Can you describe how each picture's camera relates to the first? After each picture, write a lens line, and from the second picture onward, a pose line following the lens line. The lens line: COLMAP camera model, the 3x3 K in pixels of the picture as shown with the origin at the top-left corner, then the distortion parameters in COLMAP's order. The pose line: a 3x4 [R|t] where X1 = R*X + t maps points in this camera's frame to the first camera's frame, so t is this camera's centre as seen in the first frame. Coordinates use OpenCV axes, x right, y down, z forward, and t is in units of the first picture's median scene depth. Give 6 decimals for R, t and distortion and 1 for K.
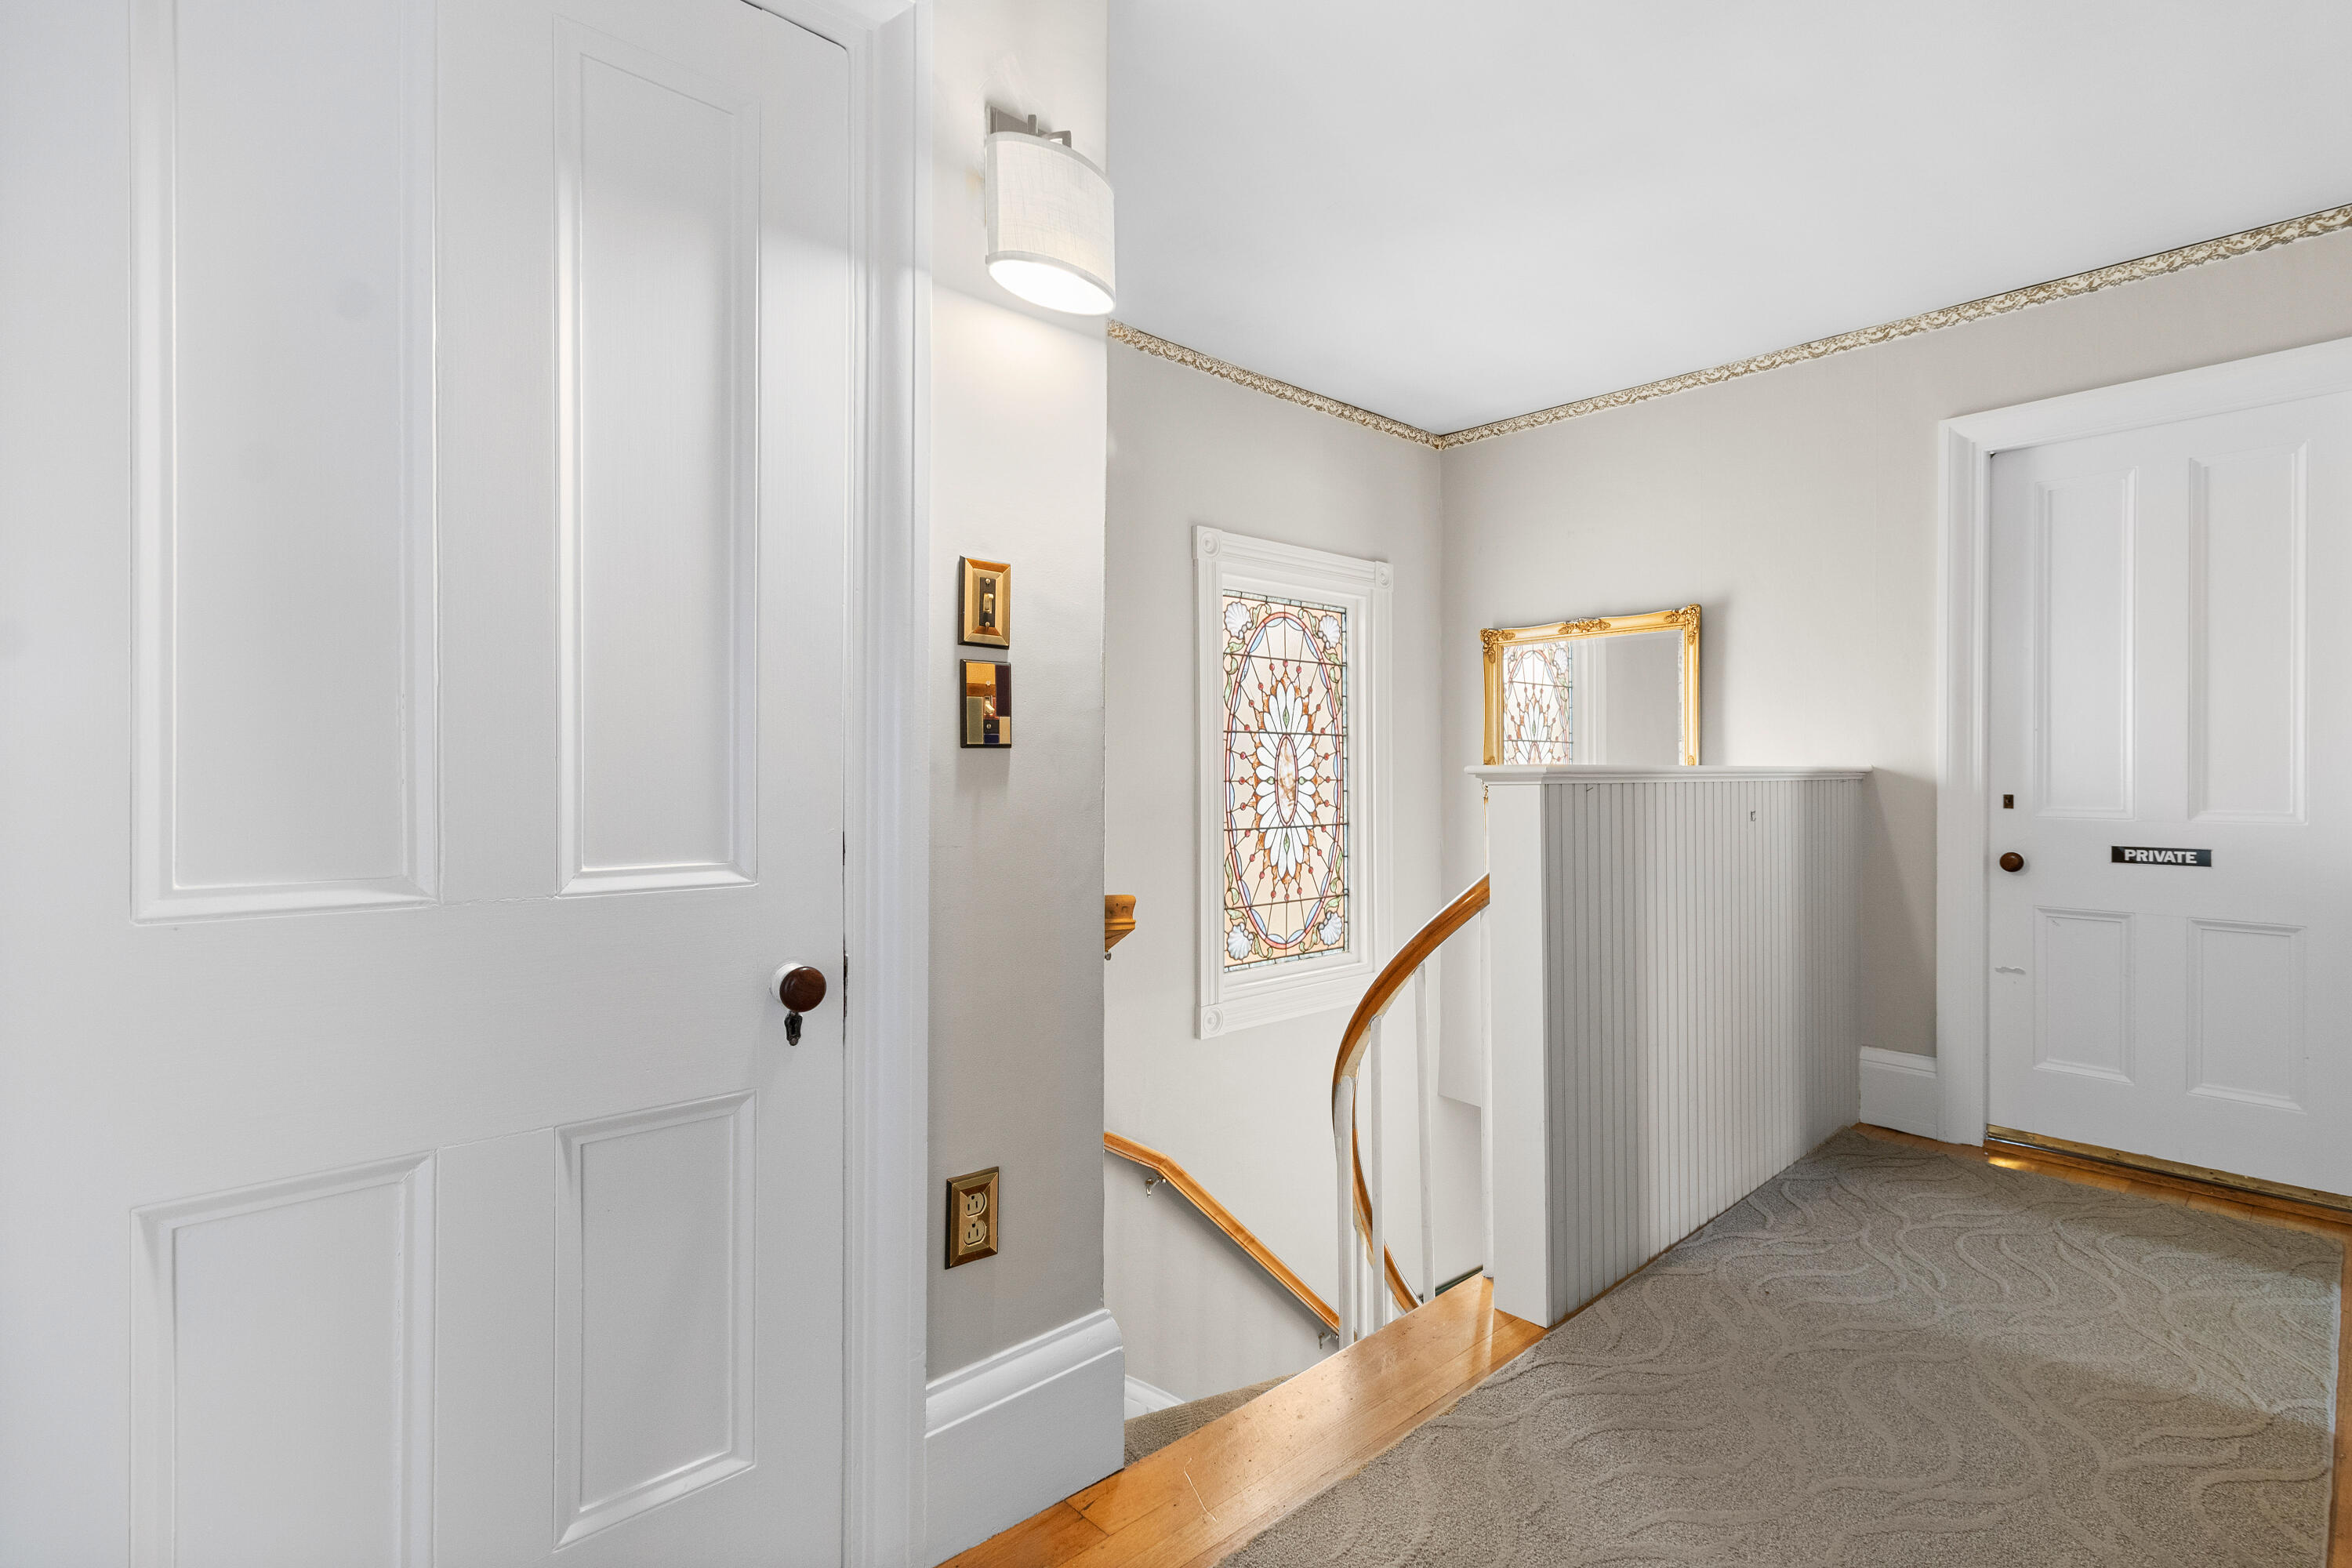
lens RADIAL K [[1085.3, 0, 1188.1], [0, 1085.3, 779.6], [0, 0, 1]] dist [0.000229, 0.001592]
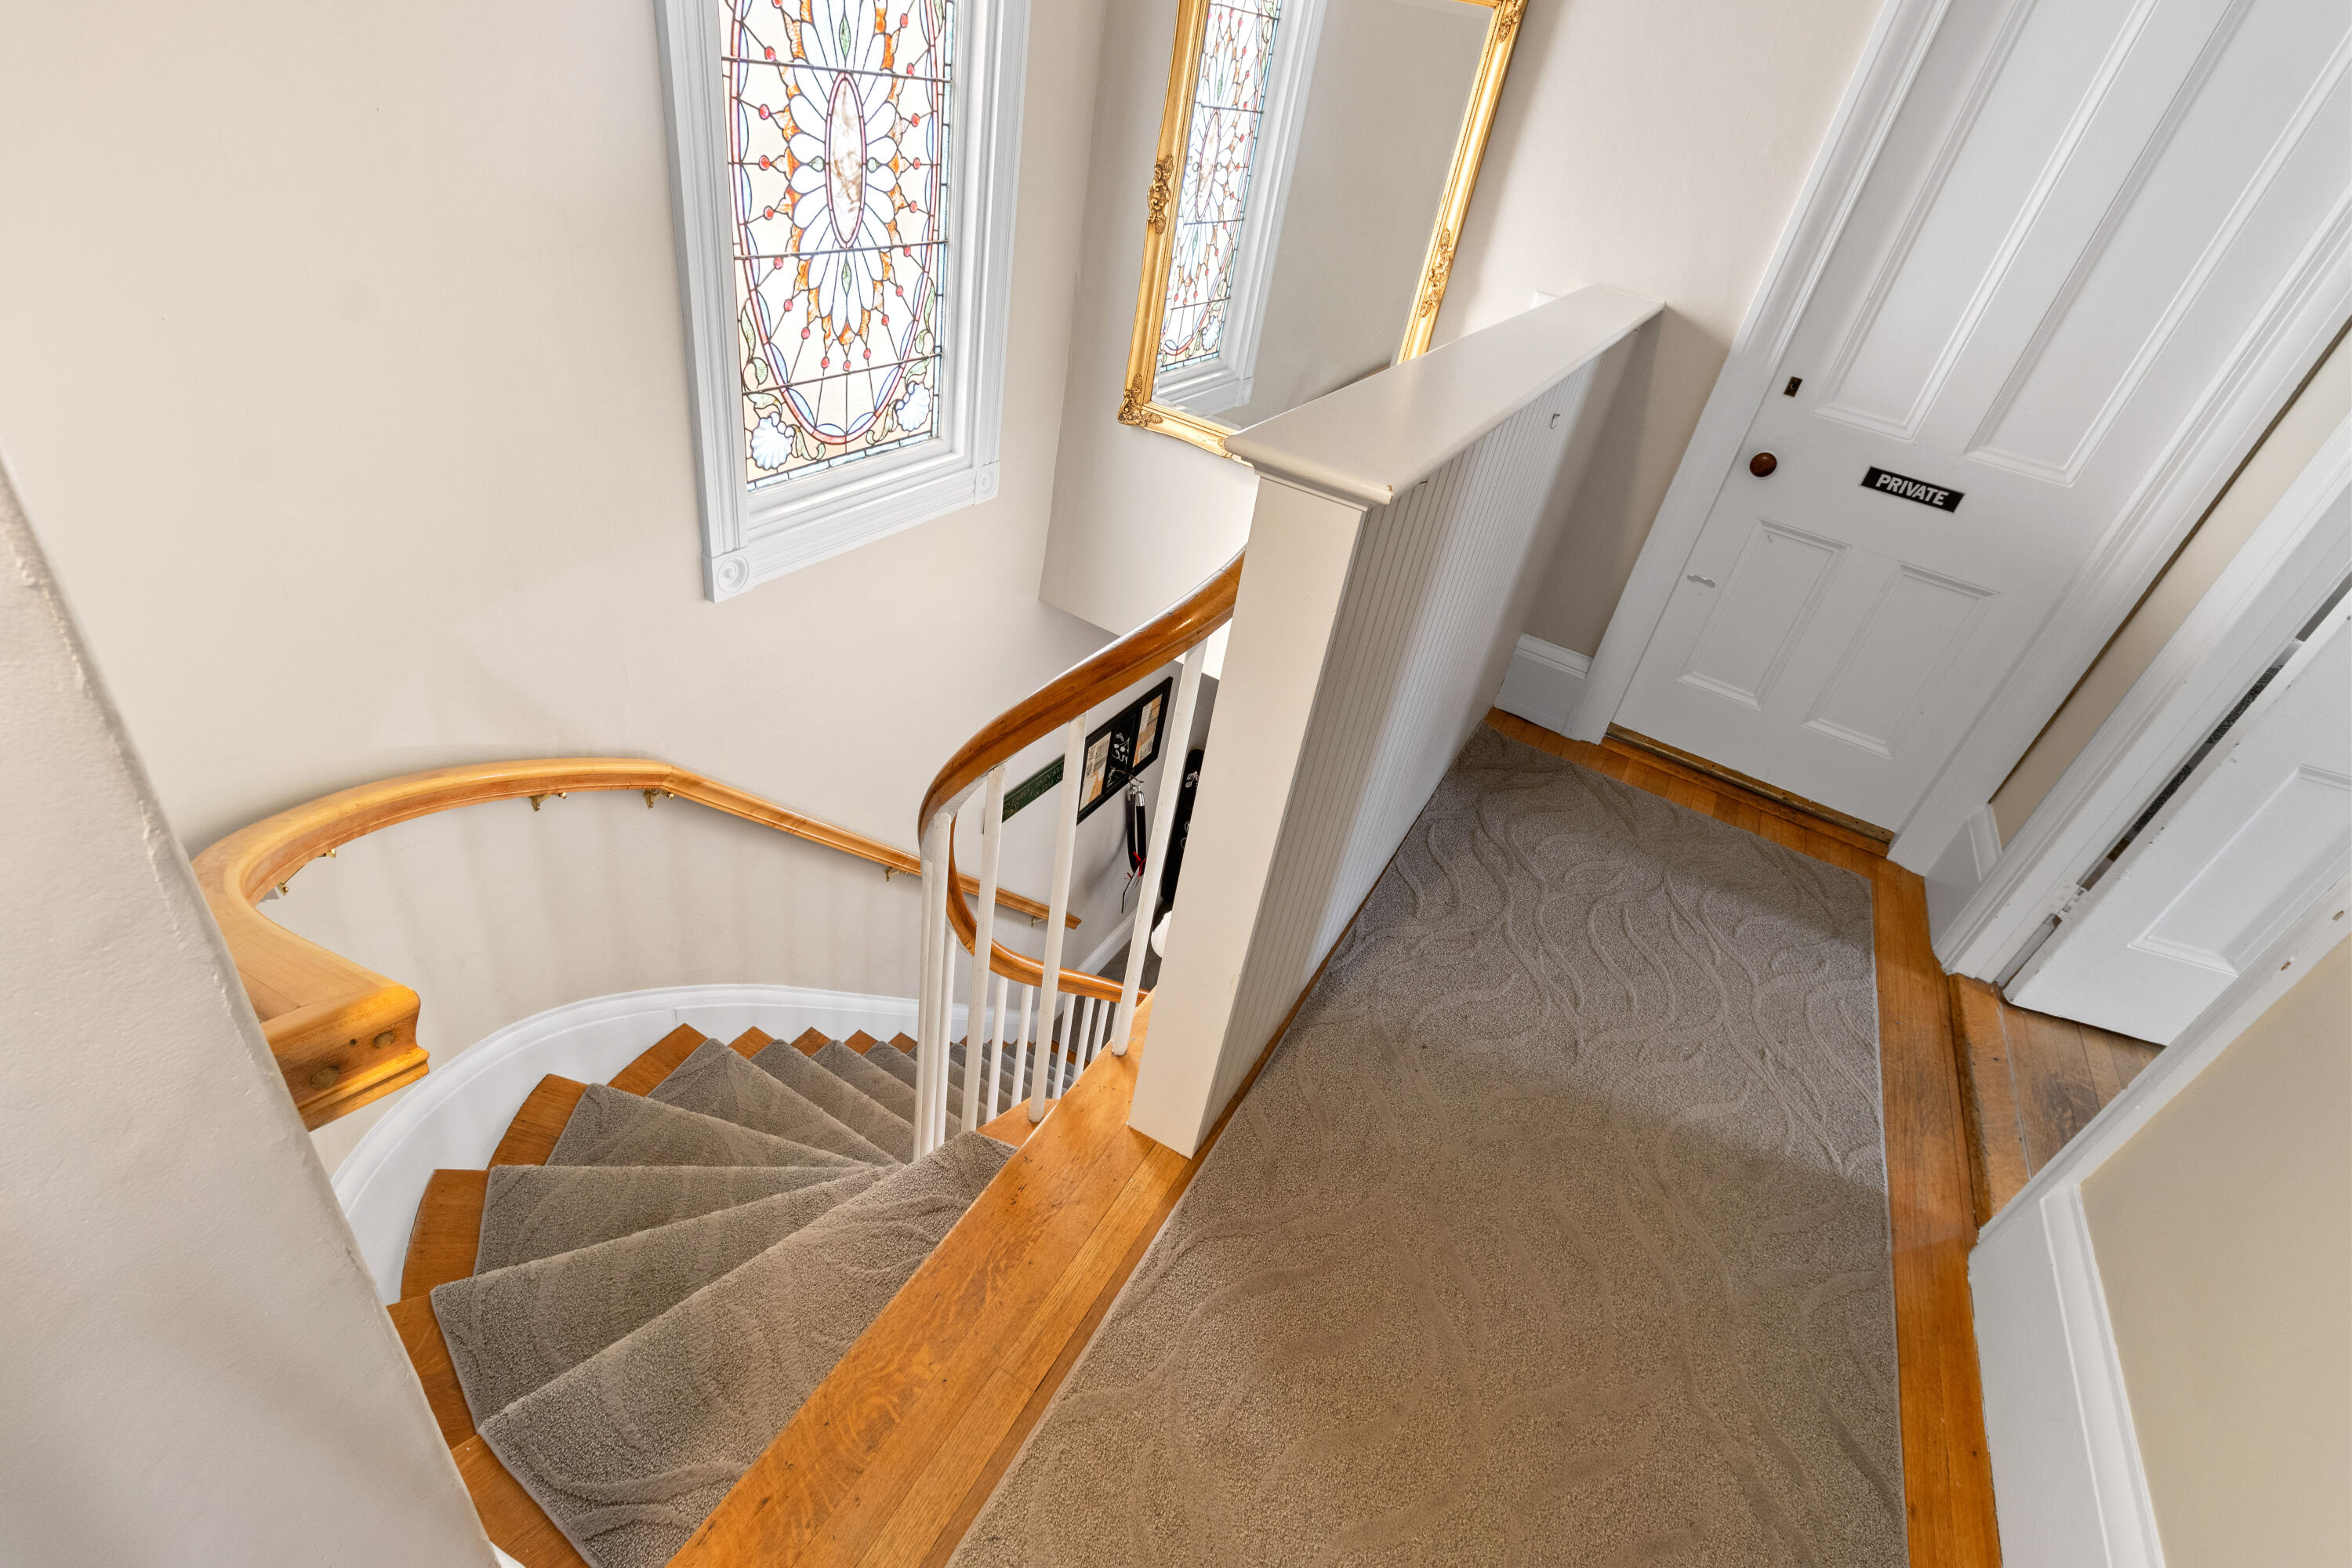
lens RADIAL K [[1085.3, 0, 1188.1], [0, 1085.3, 779.6], [0, 0, 1]] dist [0.000229, 0.001592]
pose [[0.927537, -0.055725, 0.369552, 0.026890], [-0.172421, 0.813494, 0.555426, -0.088874], [-0.331580, -0.578897, 0.744938, 0.309744]]
